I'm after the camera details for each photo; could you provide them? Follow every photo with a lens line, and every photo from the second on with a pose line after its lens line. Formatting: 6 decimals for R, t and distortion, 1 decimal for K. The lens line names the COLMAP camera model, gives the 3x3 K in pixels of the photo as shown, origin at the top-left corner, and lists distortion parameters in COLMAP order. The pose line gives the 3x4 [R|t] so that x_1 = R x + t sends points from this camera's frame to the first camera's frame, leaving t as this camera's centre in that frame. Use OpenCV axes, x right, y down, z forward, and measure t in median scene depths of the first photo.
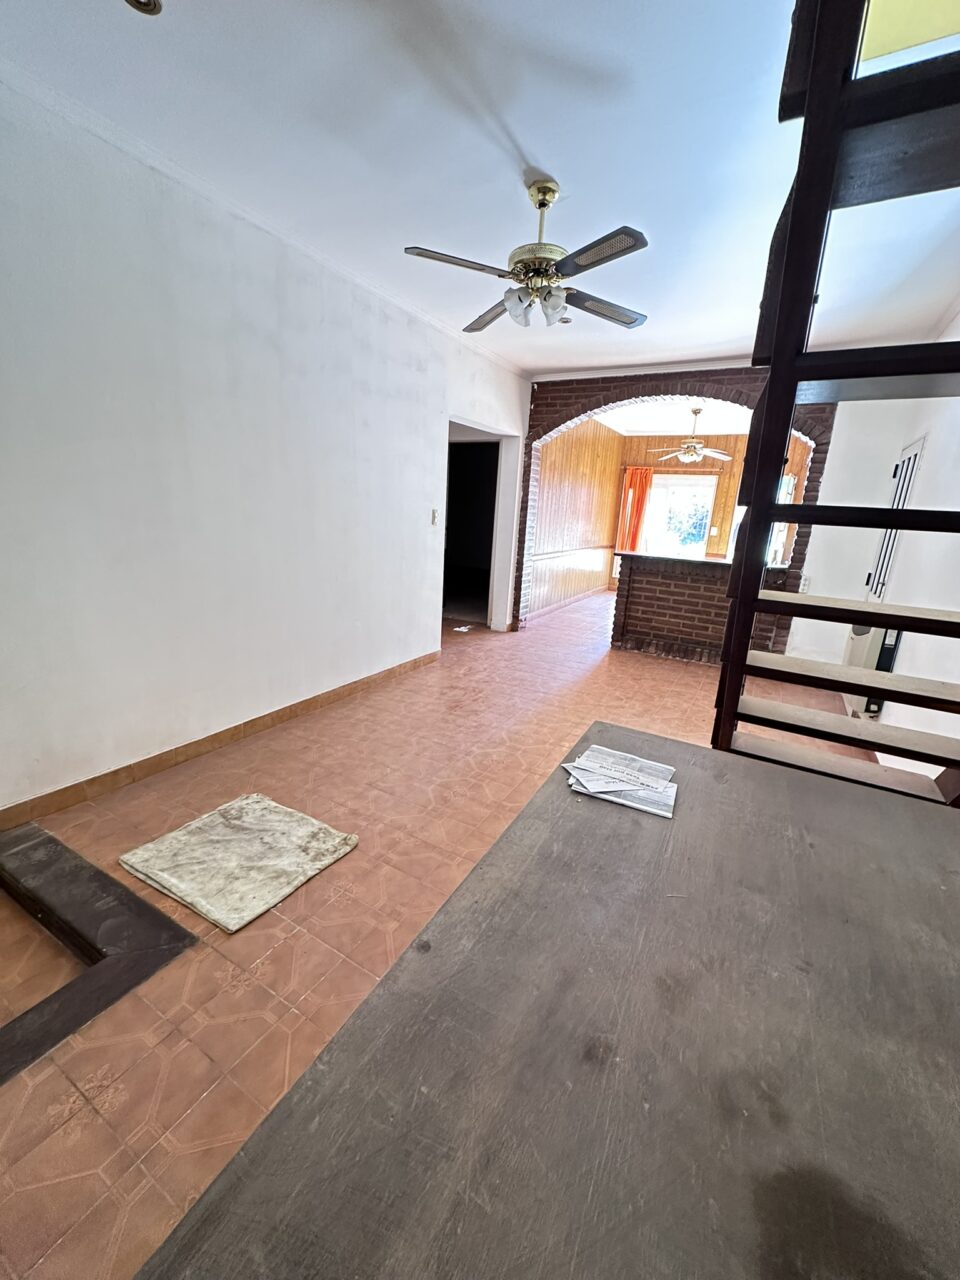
lens RADIAL K [[511.0, 0, 480.8], [0, 511.0, 640.5], [0, 0, 1]] dist [-0.002647, 0.000574]
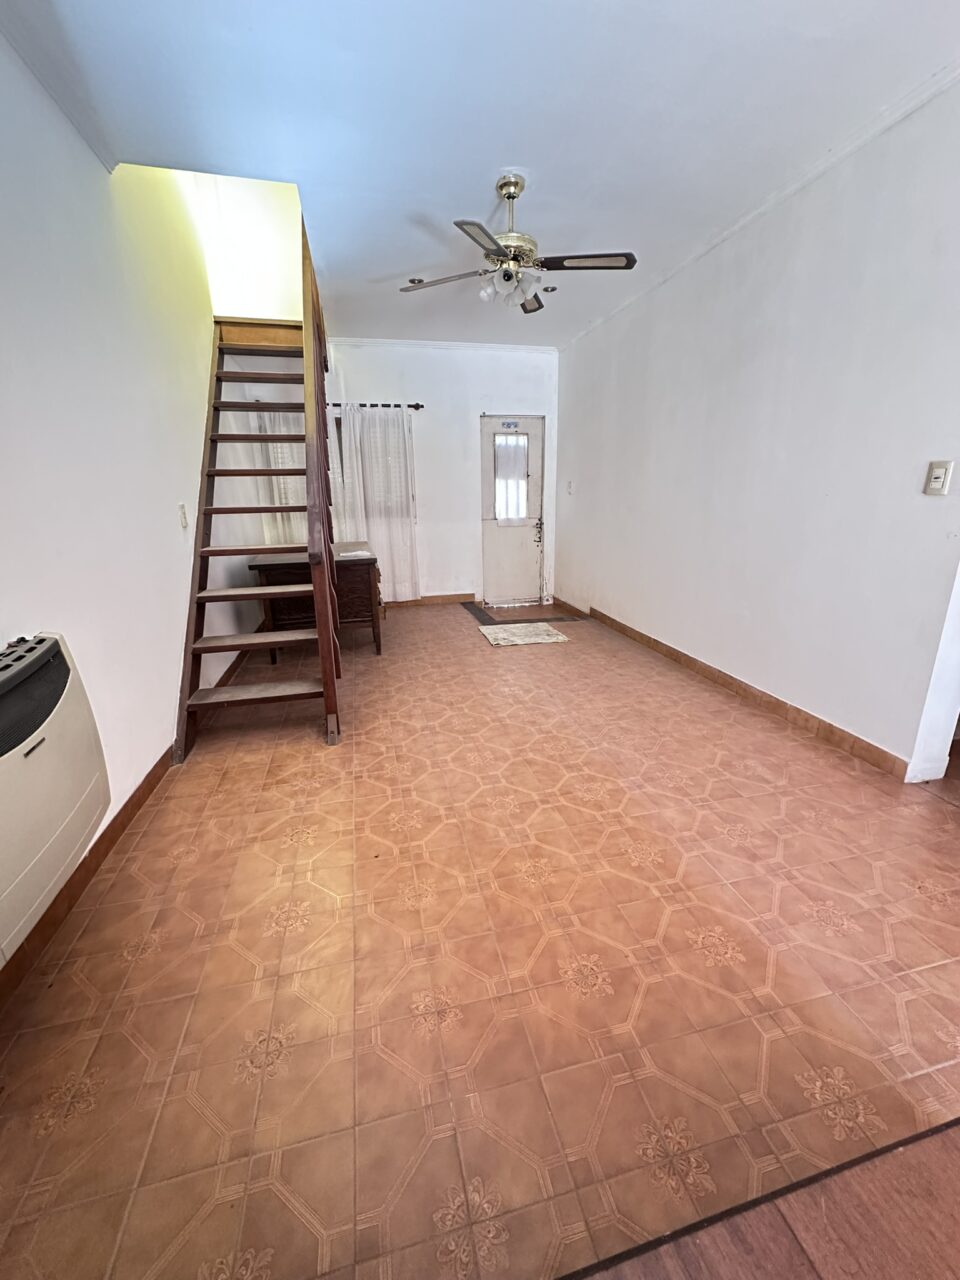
lens RADIAL K [[511.9, 0, 480.0], [0, 511.9, 640.0], [0, 0, 1]] dist [-0.001207, -0.000070]
pose [[-0.733371, 0.147973, -0.663529, 0.647212], [-0.194860, 0.889317, 0.413696, -0.256298], [0.651304, 0.432688, -0.623365, 1.254517]]
